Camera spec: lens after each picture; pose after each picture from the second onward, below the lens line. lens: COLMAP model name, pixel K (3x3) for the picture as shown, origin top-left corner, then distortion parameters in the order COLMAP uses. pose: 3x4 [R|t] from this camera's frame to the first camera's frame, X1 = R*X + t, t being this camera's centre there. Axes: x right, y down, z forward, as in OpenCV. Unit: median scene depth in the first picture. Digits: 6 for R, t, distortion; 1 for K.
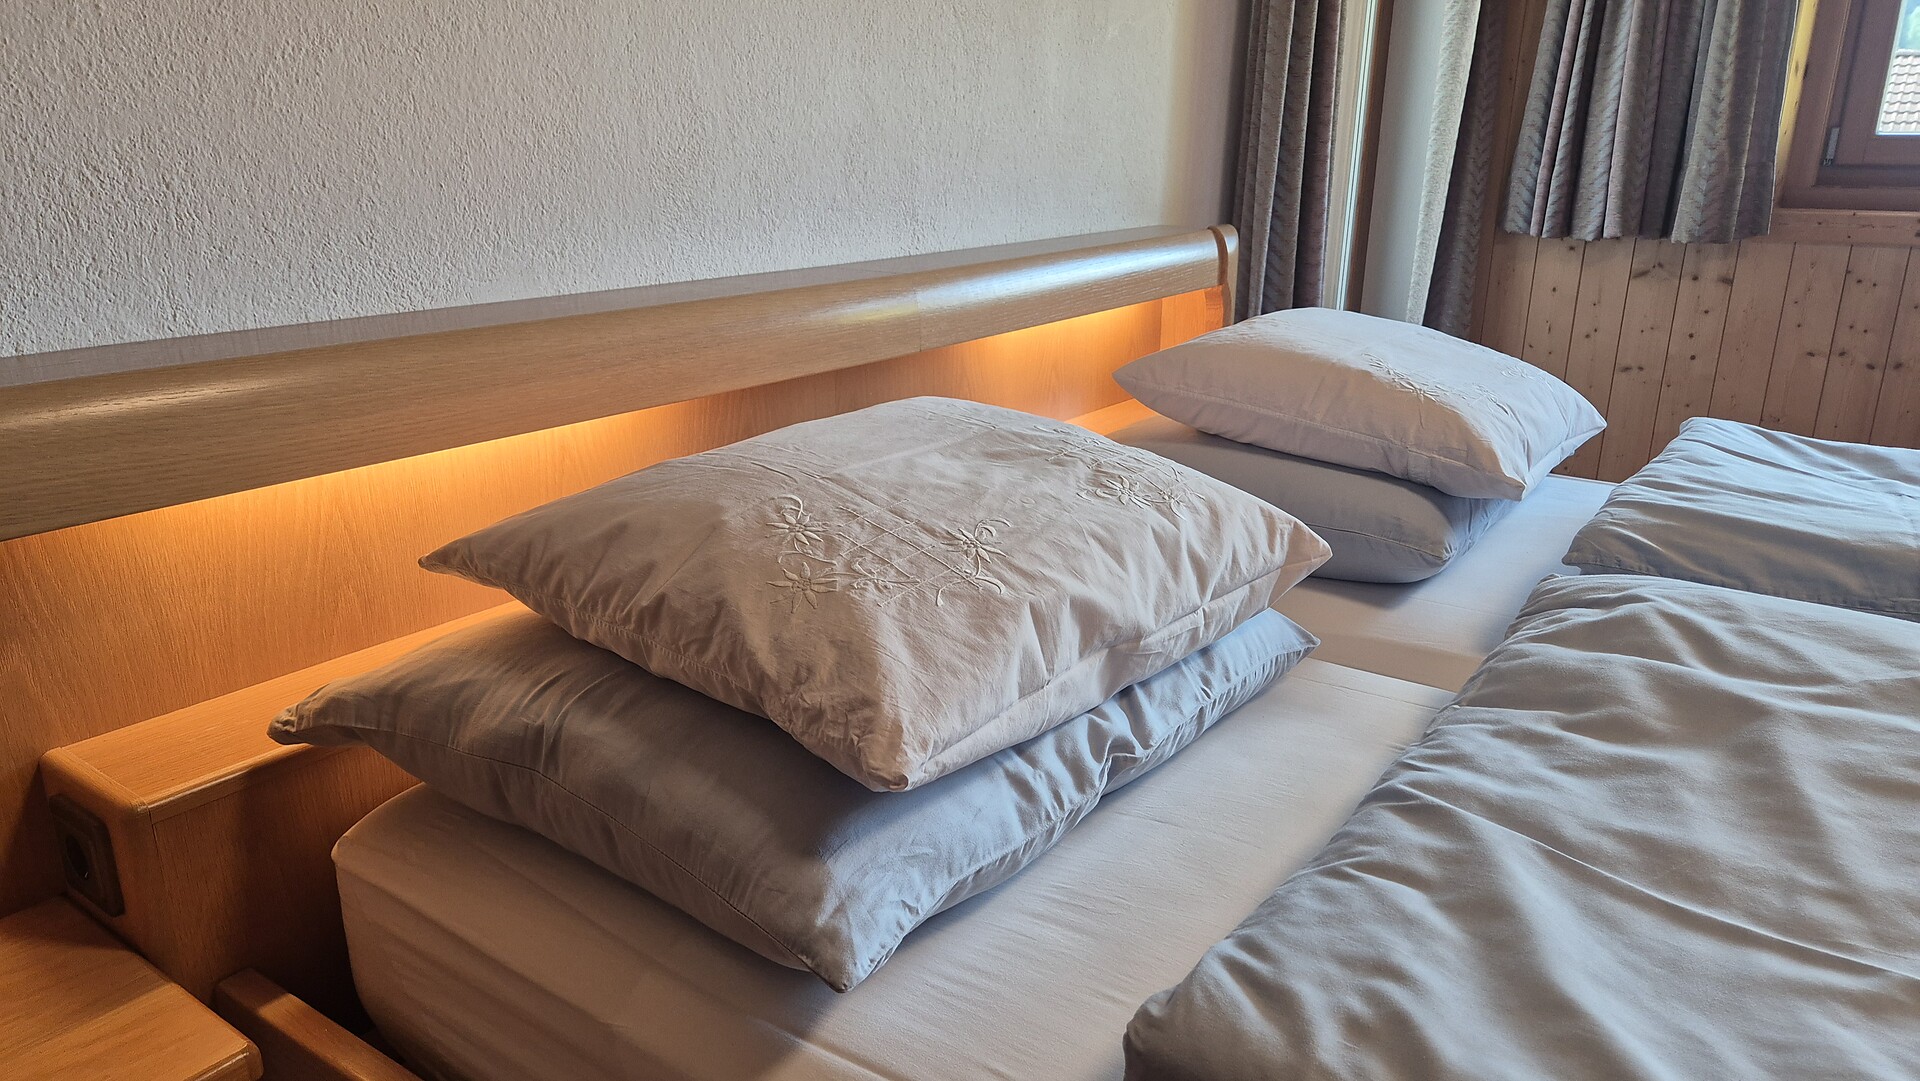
lens RADIAL K [[1291.6, 0, 958.6], [0, 1291.6, 542.6], [0, 0, 1]] dist [0.042117, -0.025437]
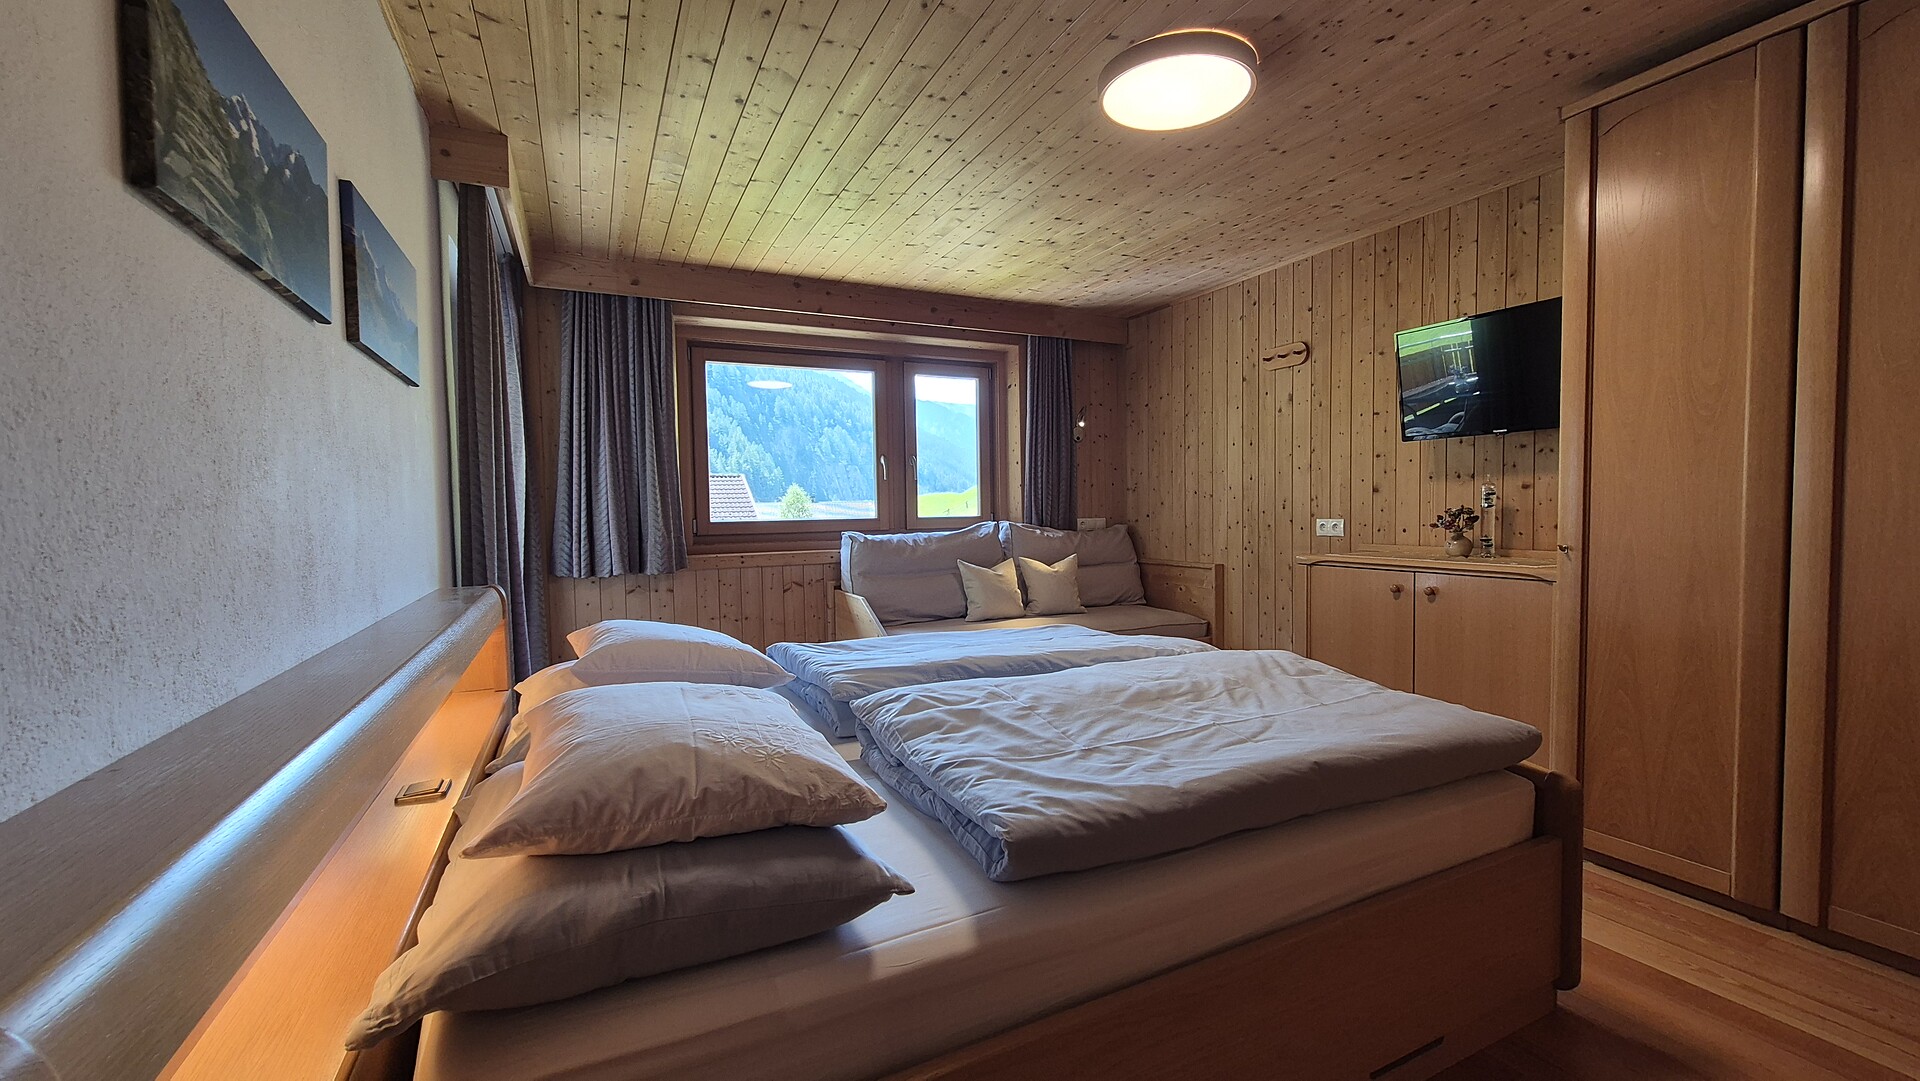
lens RADIAL K [[780.0, 0, 965.0], [0, 780.0, 540.6], [0, 0, 1]] dist [-0.004622, 0.000214]
pose [[0.463851, -0.047669, 0.884630, -0.999340], [0.281356, 0.954781, -0.096078, -0.085468], [-0.840048, 0.293462, 0.456289, 0.054161]]
